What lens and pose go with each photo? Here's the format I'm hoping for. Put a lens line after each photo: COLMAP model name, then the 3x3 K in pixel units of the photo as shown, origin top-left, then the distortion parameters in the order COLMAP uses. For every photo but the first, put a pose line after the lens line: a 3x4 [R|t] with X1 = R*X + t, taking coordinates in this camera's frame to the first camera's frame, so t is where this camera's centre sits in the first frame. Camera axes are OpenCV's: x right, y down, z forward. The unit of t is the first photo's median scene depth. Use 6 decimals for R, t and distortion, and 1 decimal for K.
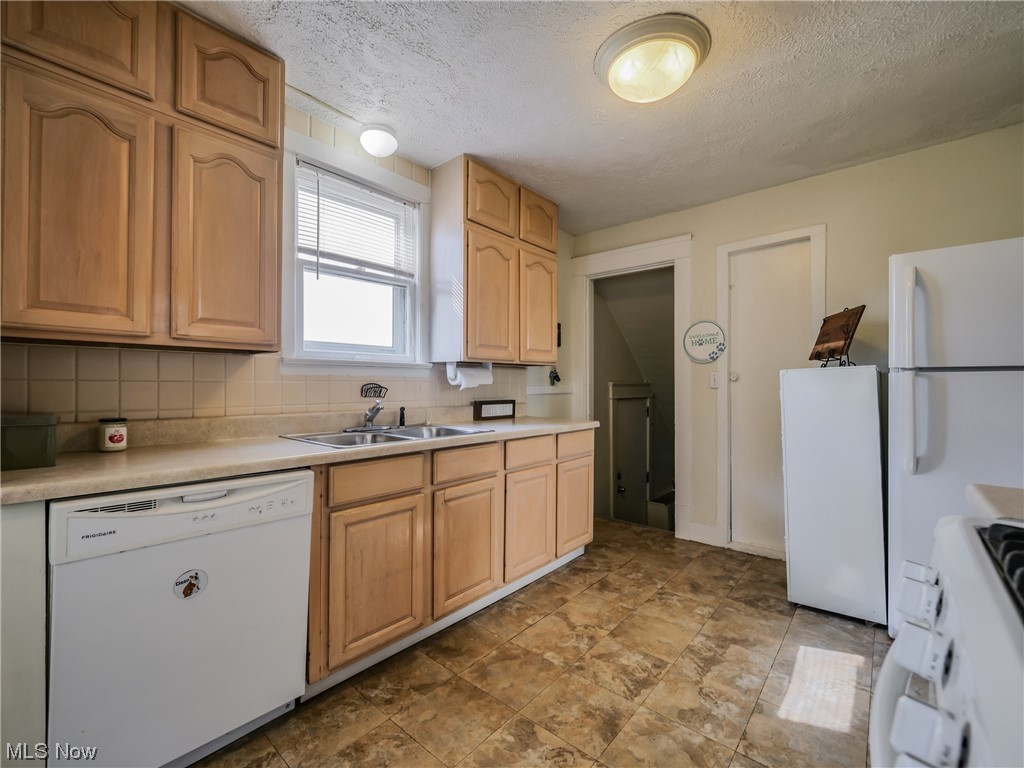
lens RADIAL K [[444.4, 0, 494.3], [0, 444.4, 380.0], [0, 0, 1]] dist [-0.003681, -0.000571]
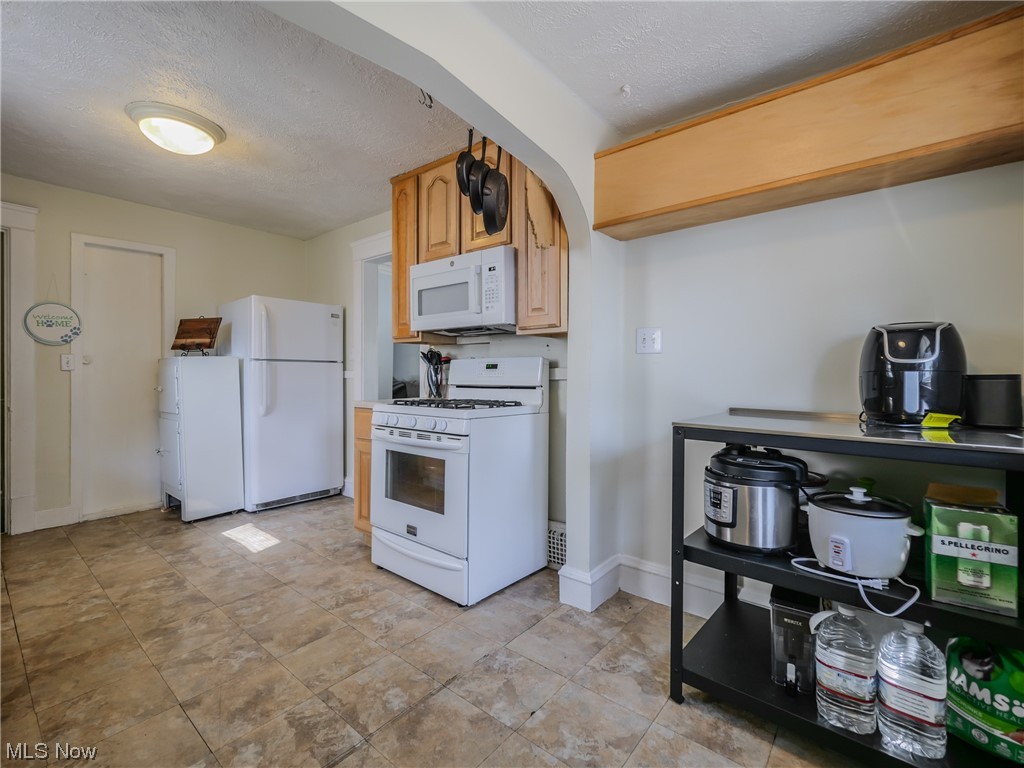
lens RADIAL K [[461.3, 0, 520.6], [0, 461.3, 383.9], [0, 0, 1]] dist [-0.001520, -0.000639]
pose [[-0.049103, -0.018049, 0.998631, -0.978540], [-0.013131, 0.999762, 0.017424, 0.026855], [-0.998707, -0.012257, -0.049328, 0.021593]]
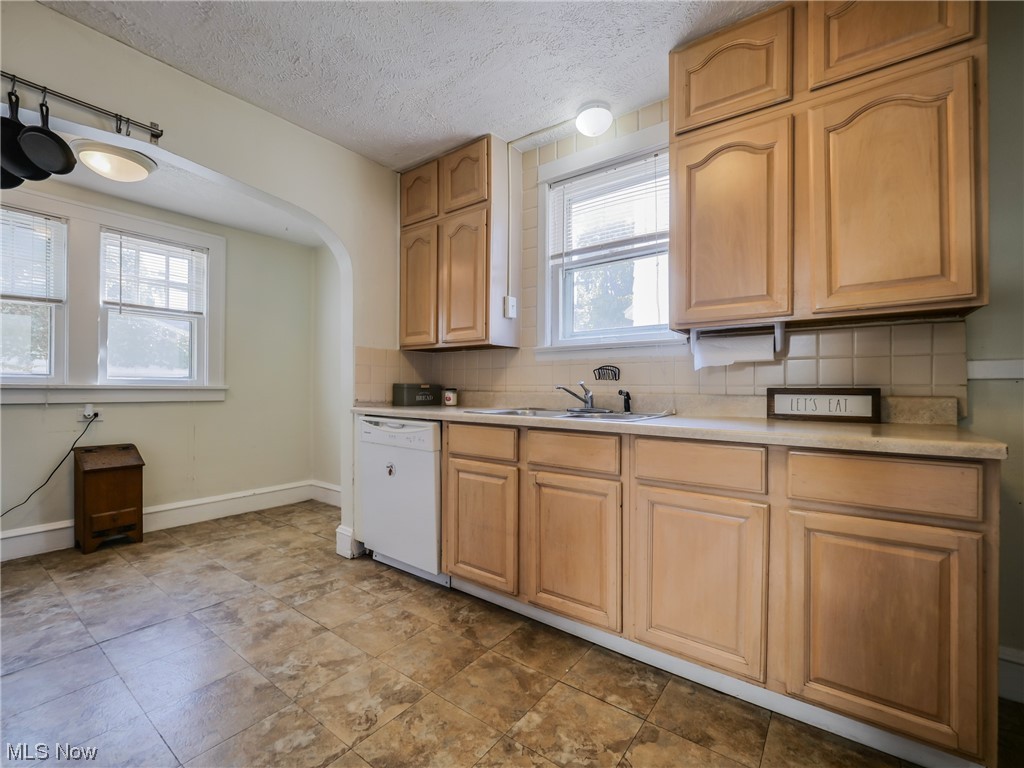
lens RADIAL K [[444.0, 0, 519.3], [0, 444.0, 385.2], [0, 0, 1]] dist [-0.002110, -0.000471]
pose [[0.102931, -0.009366, -0.994644, 0.831373], [0.002814, 0.999954, -0.009125, 0.071533], [0.994685, -0.001859, 0.102952, 0.870560]]
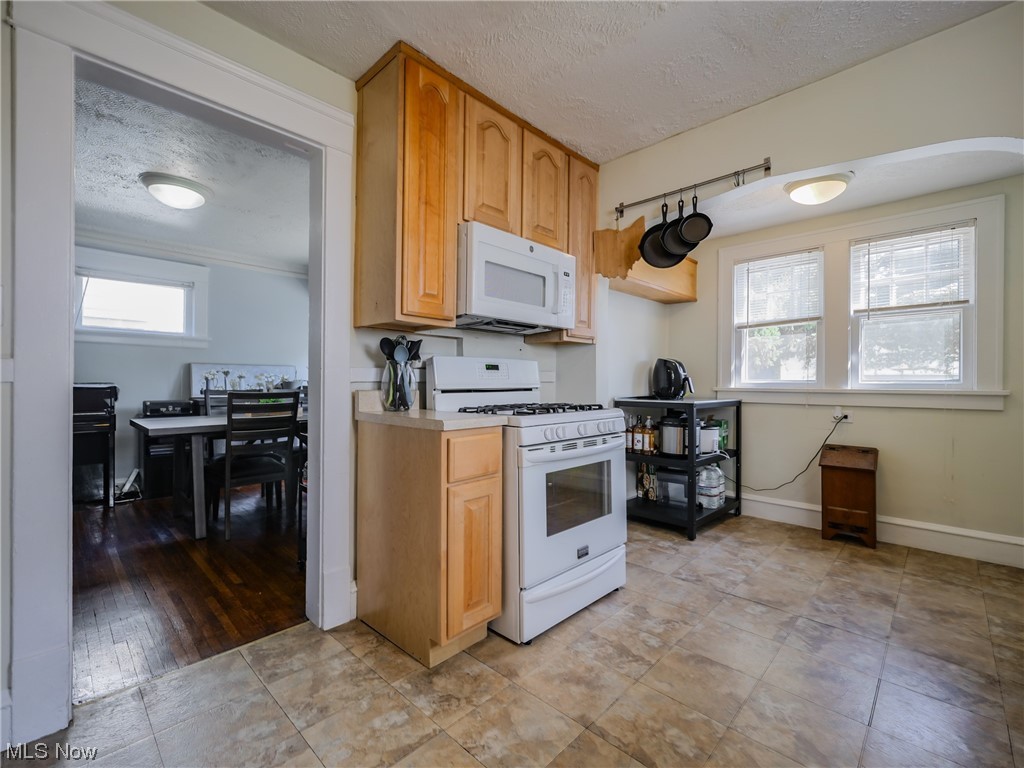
lens RADIAL K [[453.2, 0, 505.2], [0, 453.2, 384.6], [0, 0, 1]] dist [-0.002126, -0.000365]
pose [[-0.999257, -0.006938, 0.037918, 0.383157], [-0.007158, 0.999958, -0.005668, 0.054189], [-0.037877, -0.005935, -0.999265, 1.308008]]
